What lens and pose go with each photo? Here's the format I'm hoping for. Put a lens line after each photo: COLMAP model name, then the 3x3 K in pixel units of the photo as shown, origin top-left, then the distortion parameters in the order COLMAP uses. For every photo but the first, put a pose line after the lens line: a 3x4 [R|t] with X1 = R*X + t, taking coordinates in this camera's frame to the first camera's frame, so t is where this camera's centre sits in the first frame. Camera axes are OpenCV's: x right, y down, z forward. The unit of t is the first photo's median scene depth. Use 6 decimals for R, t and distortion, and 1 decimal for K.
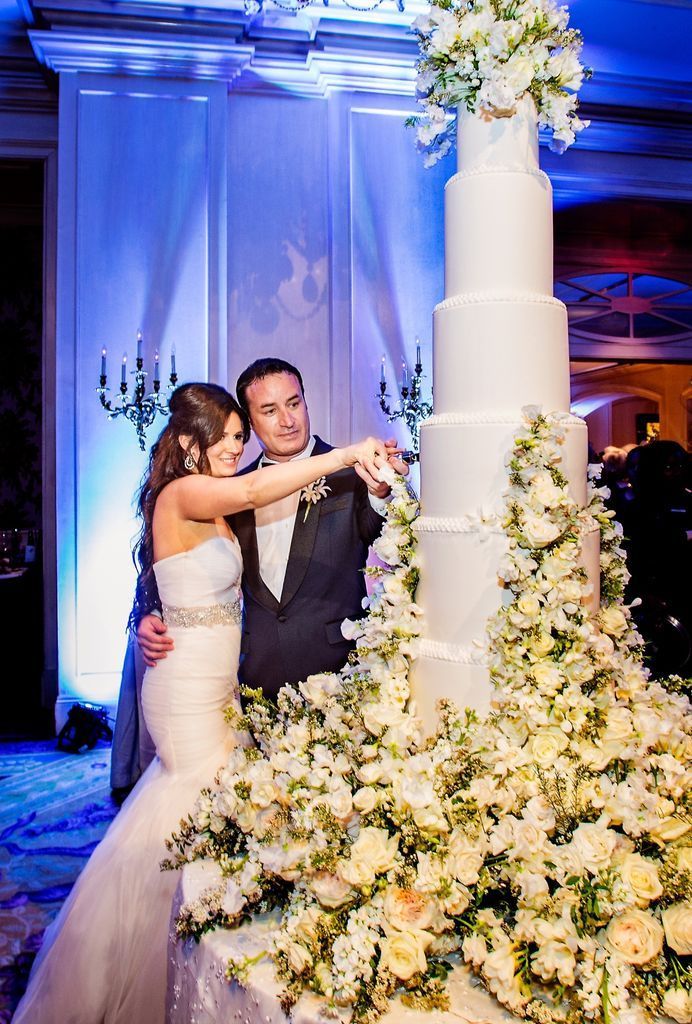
lens RADIAL K [[787.9, 0, 346.0], [0, 787.9, 512.0], [0, 0, 1]] dist [-0.004211, 0.000420]
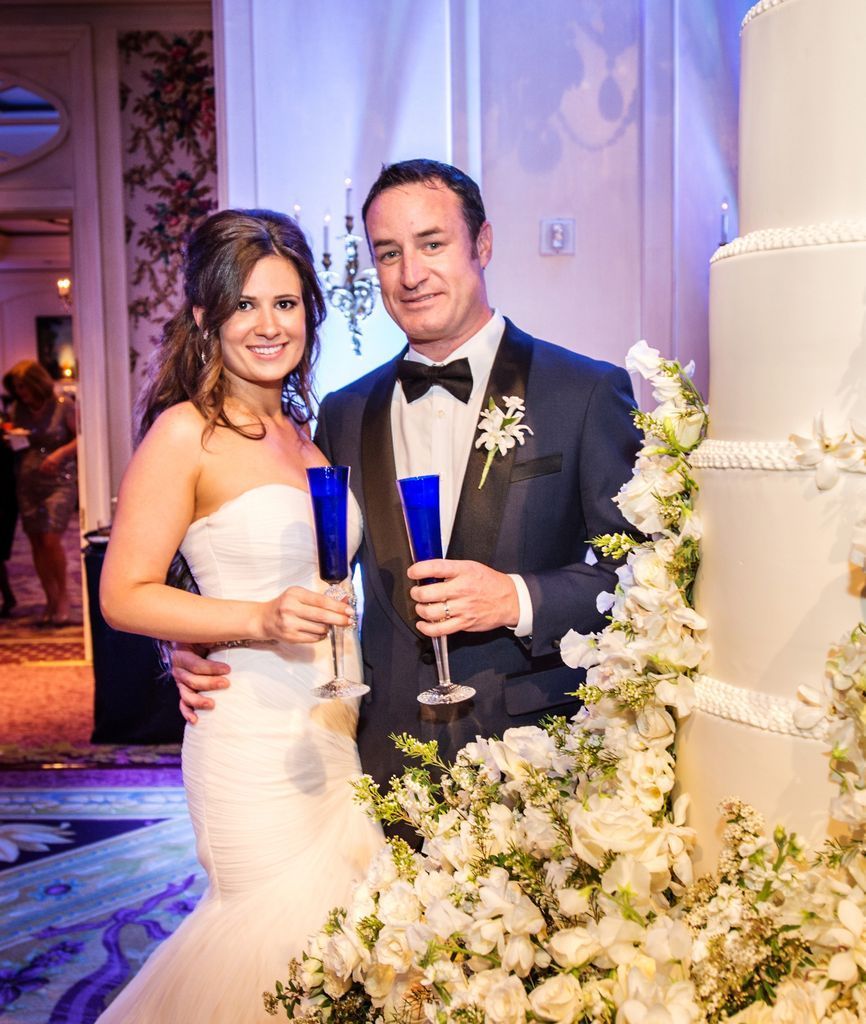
lens RADIAL K [[1187.8, 0, 433.0], [0, 1187.8, 512.0], [0, 0, 1]] dist [0.026502, 0.009497]
pose [[0.982040, 0.013922, -0.188160, 0.068951], [-0.003534, 0.998456, 0.055428, 0.010834], [0.188641, -0.053767, 0.980573, 0.210649]]
